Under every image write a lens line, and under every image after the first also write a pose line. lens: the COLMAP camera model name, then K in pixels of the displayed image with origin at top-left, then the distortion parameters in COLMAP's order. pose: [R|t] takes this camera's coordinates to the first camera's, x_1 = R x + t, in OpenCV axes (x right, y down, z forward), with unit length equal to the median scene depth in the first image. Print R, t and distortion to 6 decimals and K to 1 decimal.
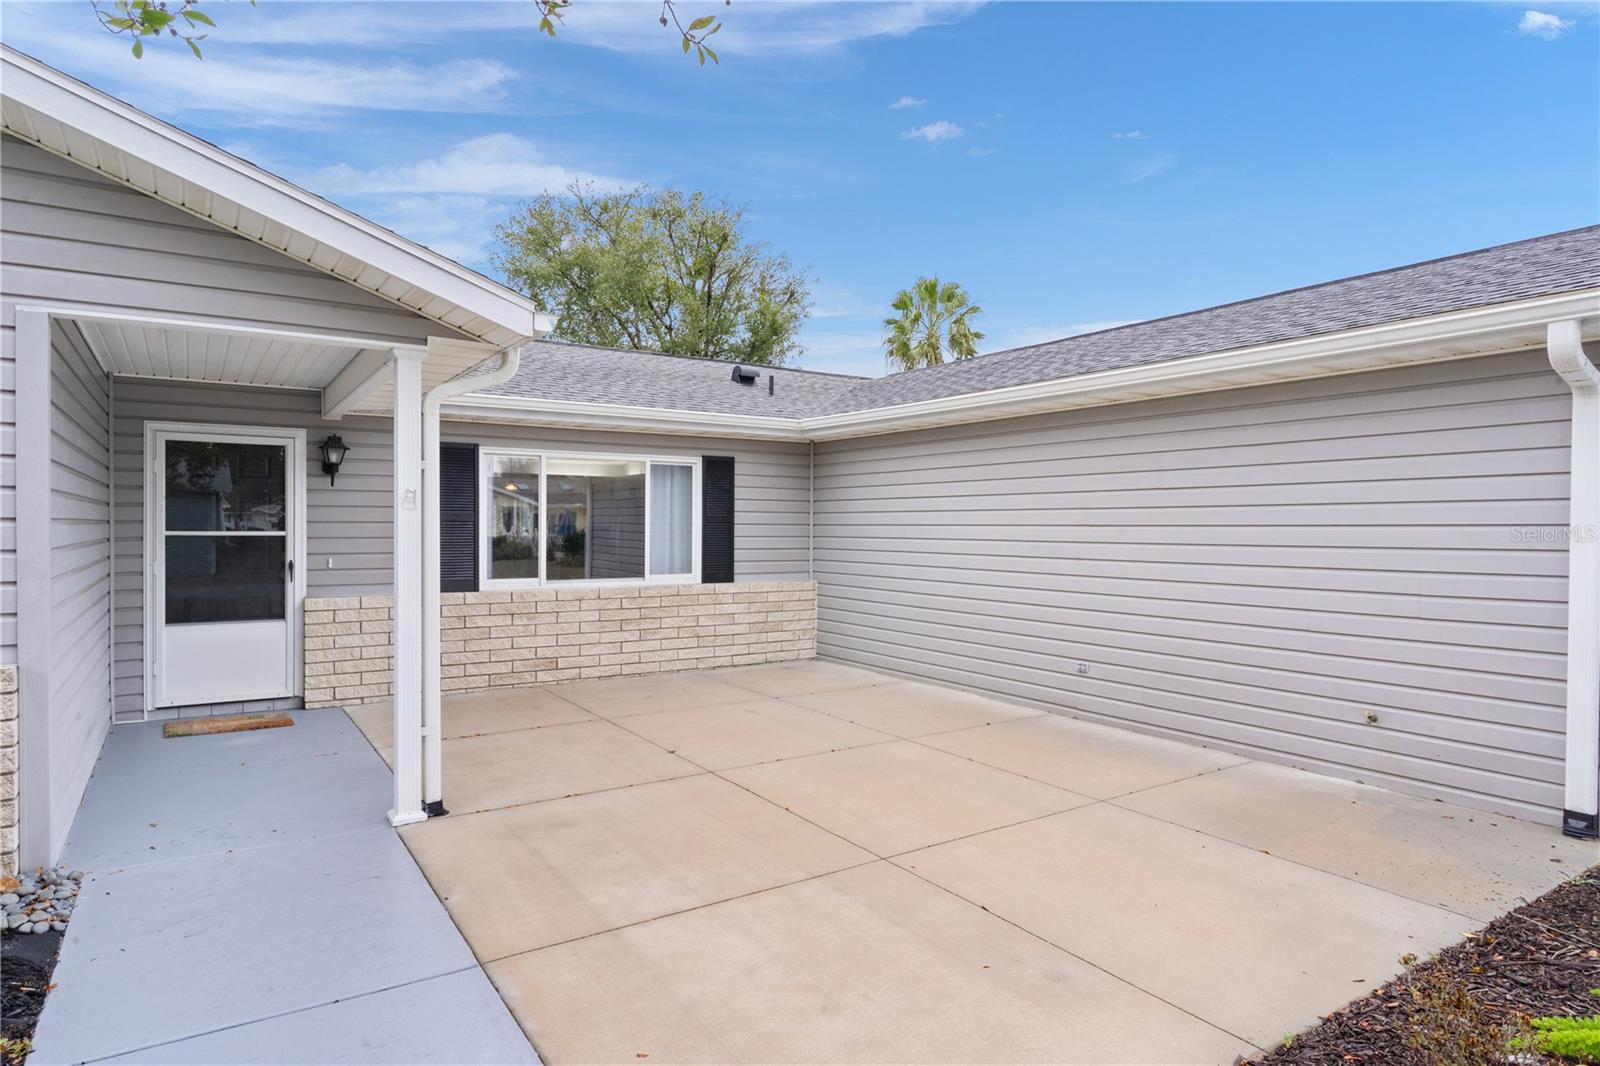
lens RADIAL K [[887.7, 0, 779.2], [0, 887.7, 534.6], [0, 0, 1]] dist [0.001103, 0.000156]
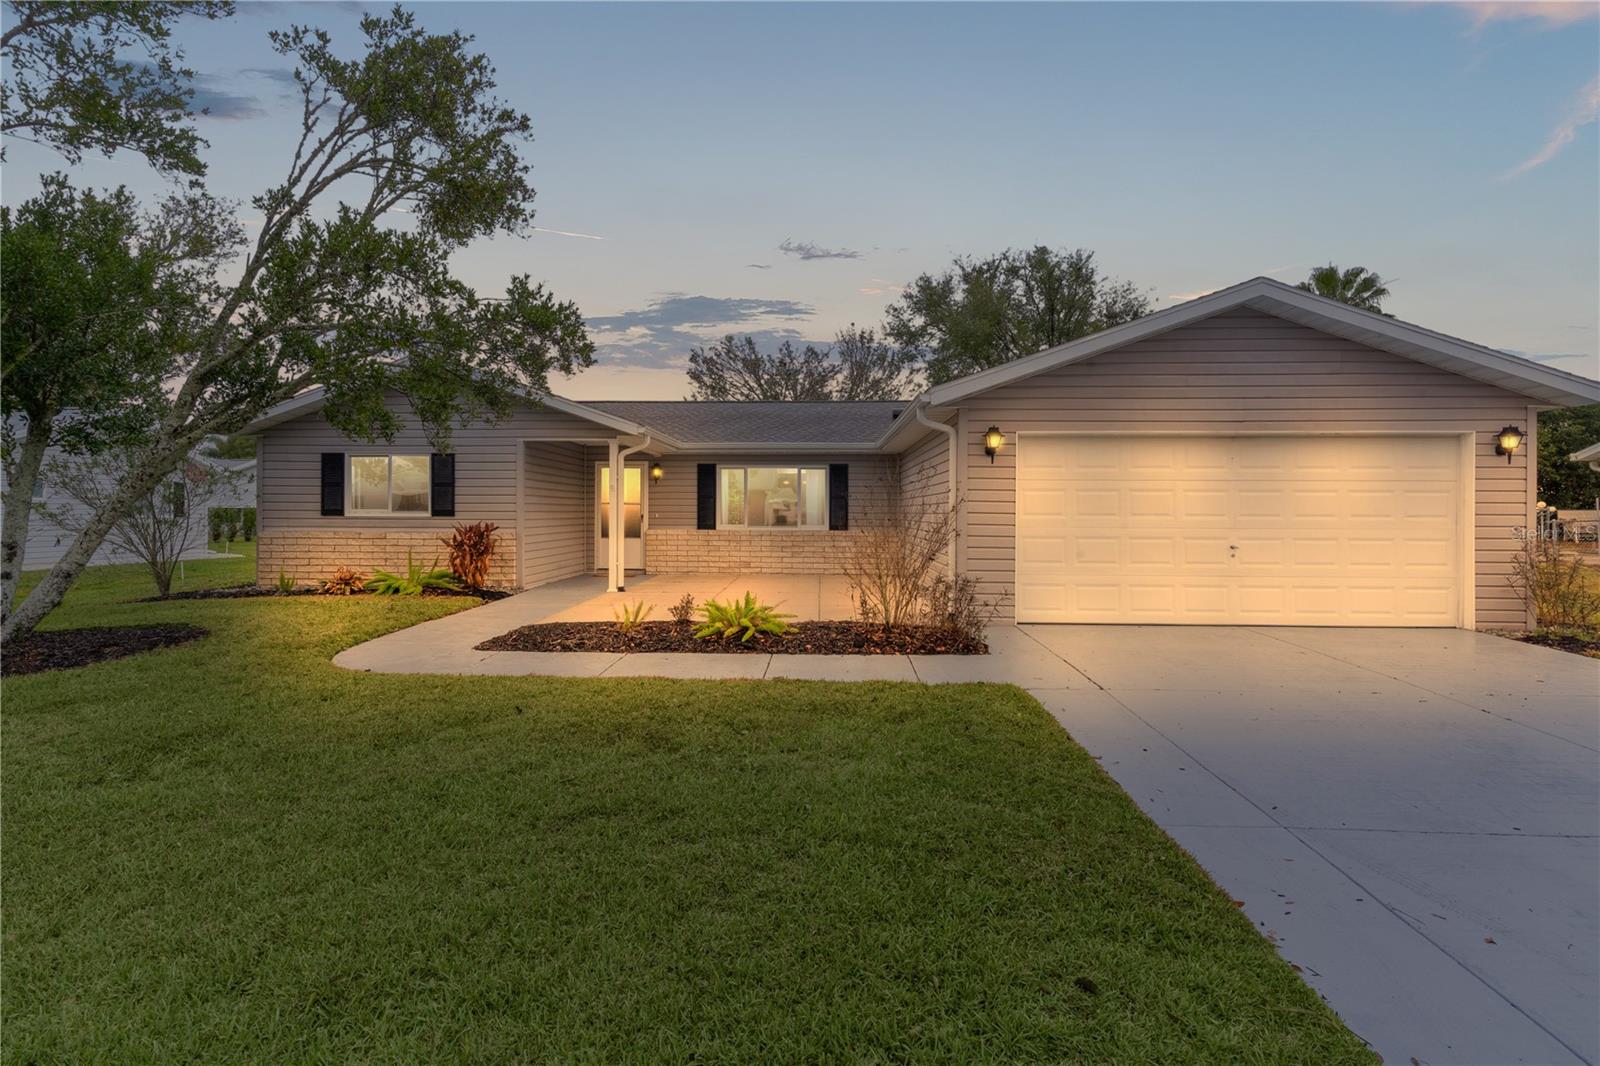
lens RADIAL K [[788.7, 0, 801.9], [0, 788.7, 512.2], [0, 0, 1]] dist [-0.000470, -0.001517]
pose [[0.825533, -0.000600, -0.564354, 0.833988], [-0.006034, 0.999933, -0.009890, 0.033406], [0.564322, 0.011570, 0.825474, -0.448338]]
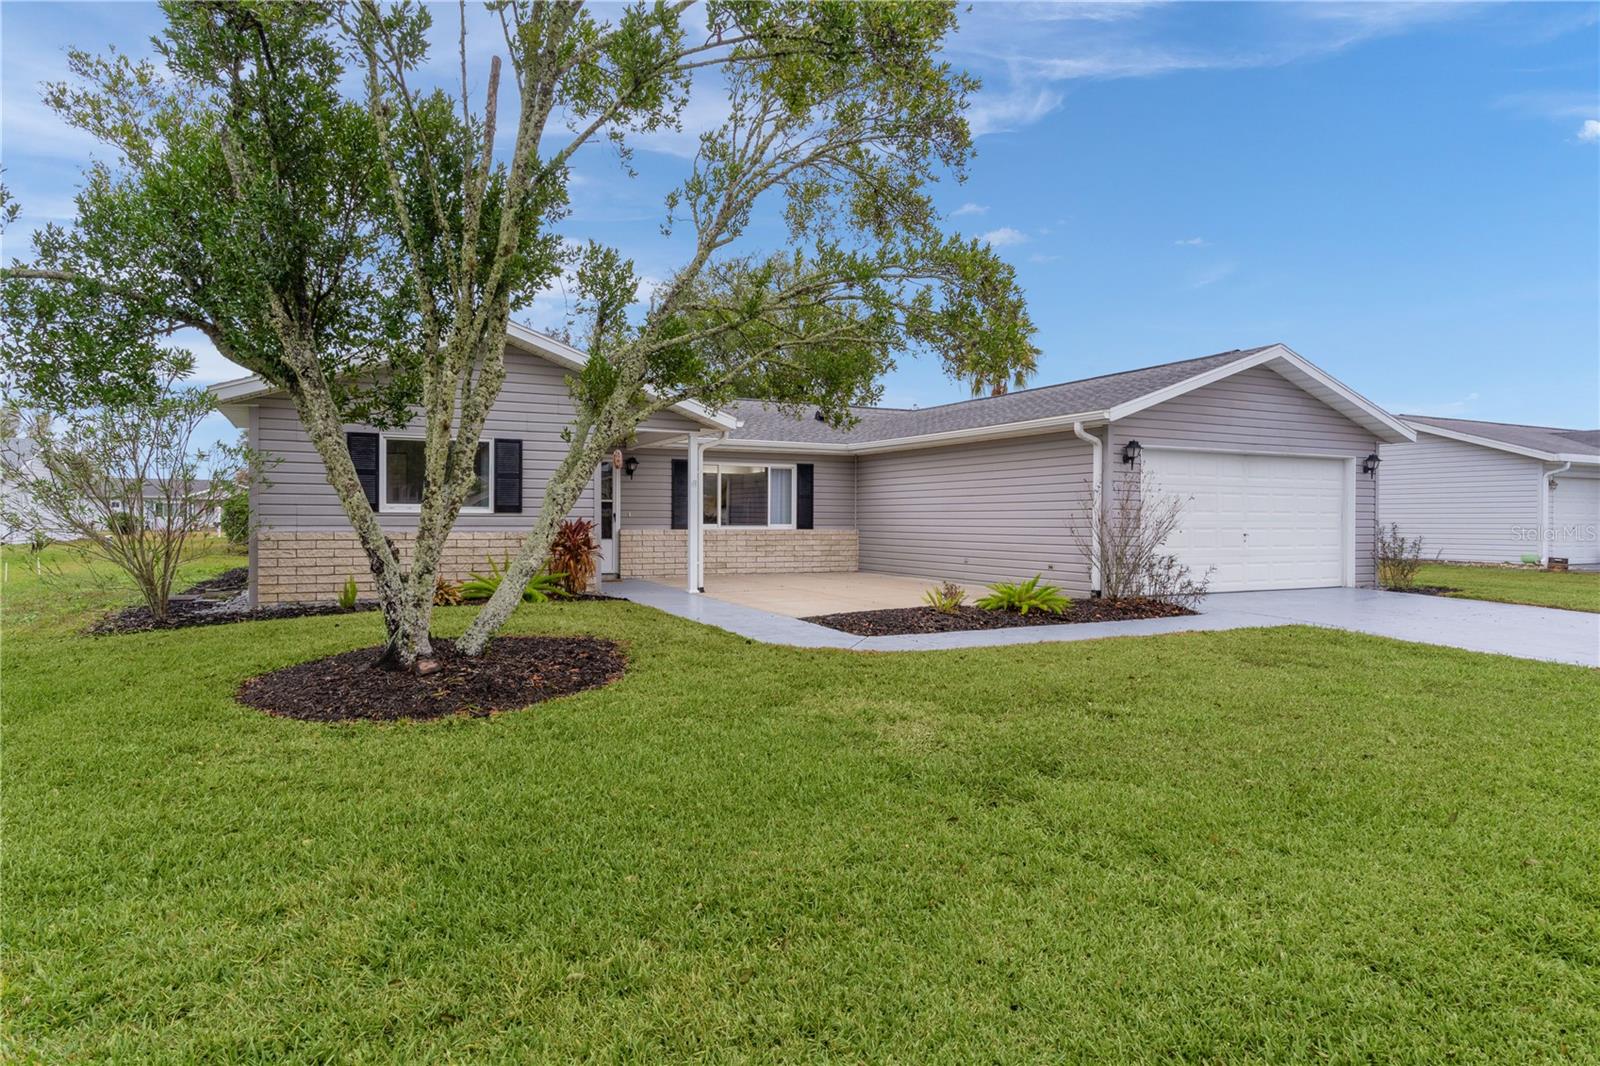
lens RADIAL K [[887.7, 0, 795.2], [0, 887.7, 526.3], [0, 0, 1]] dist [0.001103, 0.000156]
pose [[0.994846, -0.000121, -0.101402, 0.107775], [-0.000219, 0.999994, -0.003349, 0.055341], [0.101401, 0.003354, 0.994840, -0.940904]]
